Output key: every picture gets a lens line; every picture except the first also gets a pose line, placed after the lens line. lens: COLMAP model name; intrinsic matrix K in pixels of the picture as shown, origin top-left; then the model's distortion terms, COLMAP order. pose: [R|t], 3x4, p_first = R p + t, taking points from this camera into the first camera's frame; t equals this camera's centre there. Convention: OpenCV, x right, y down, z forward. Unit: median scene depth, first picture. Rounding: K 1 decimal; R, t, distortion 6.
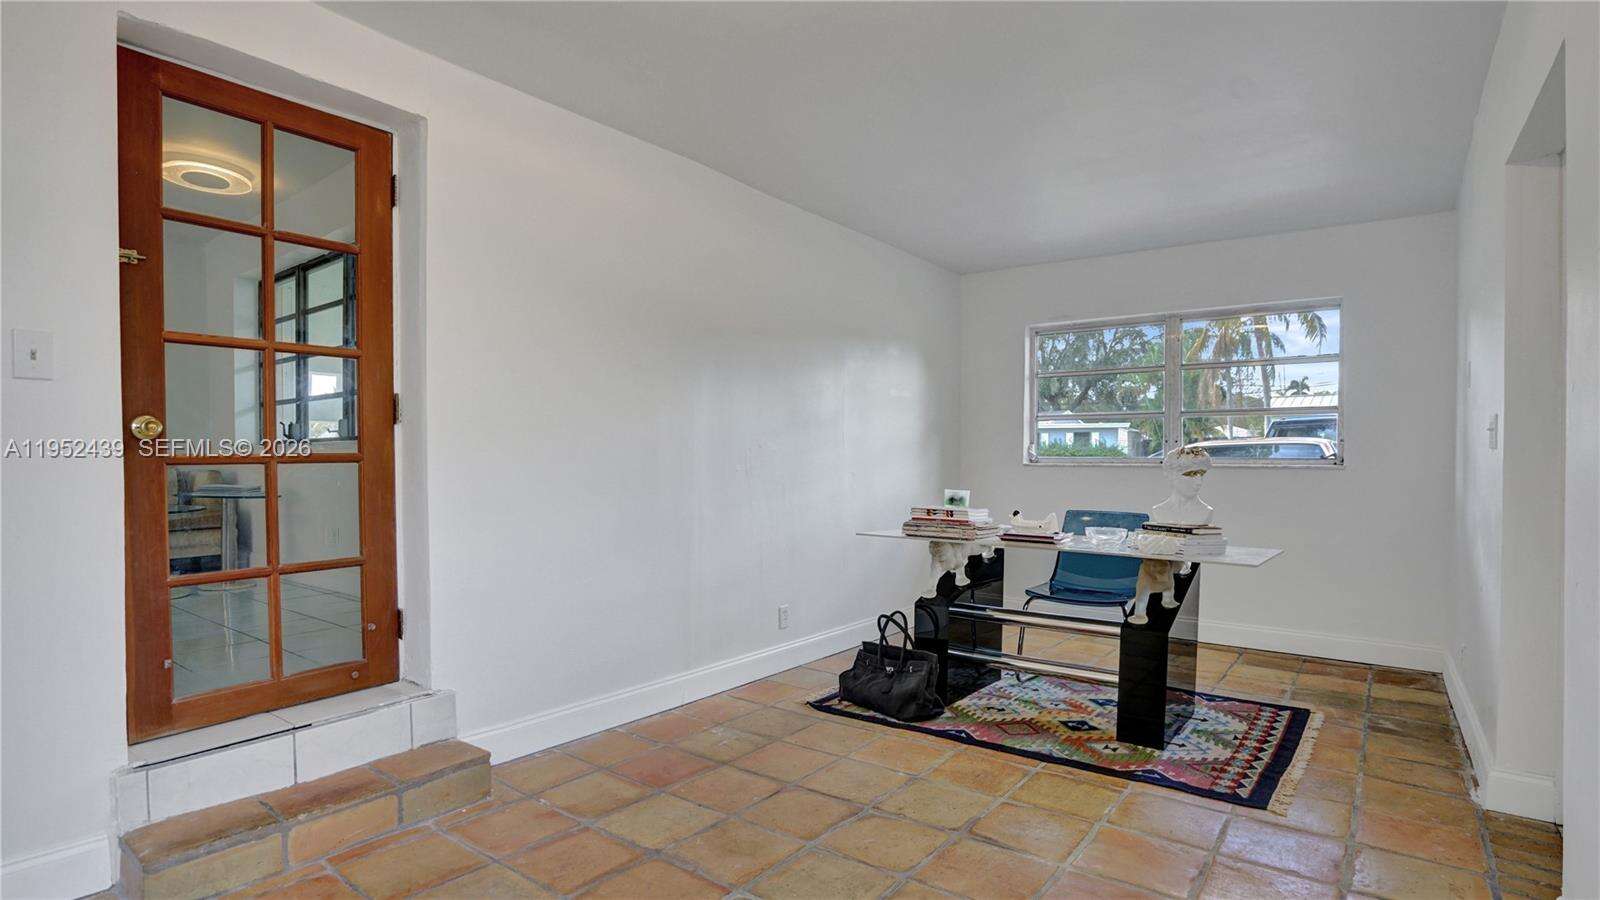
lens RADIAL K [[735.5, 0, 786.1], [0, 735.5, 461.3], [0, 0, 1]] dist [-0.058914, 0.022774]
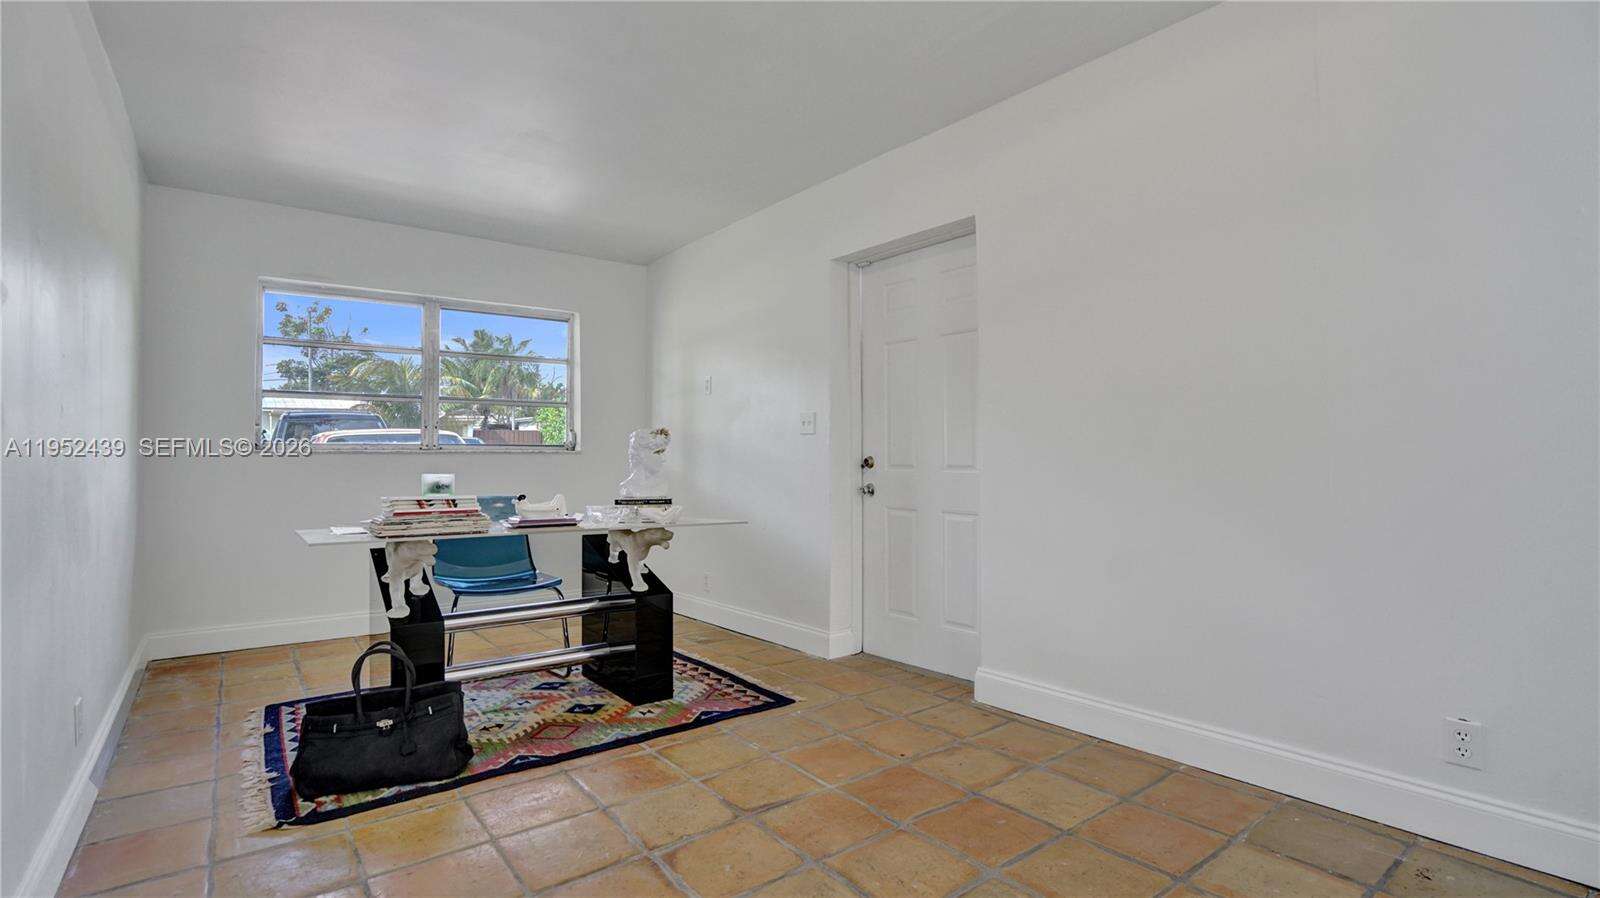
lens RADIAL K [[735.5, 0, 789.1], [0, 735.5, 445.0], [0, 0, 1]] dist [-0.058914, 0.022774]
pose [[0.294762, 0.008344, 0.955534, -0.473512], [0.002200, 0.999953, -0.009411, 0.017776], [-0.955568, 0.004876, 0.294730, 0.457252]]
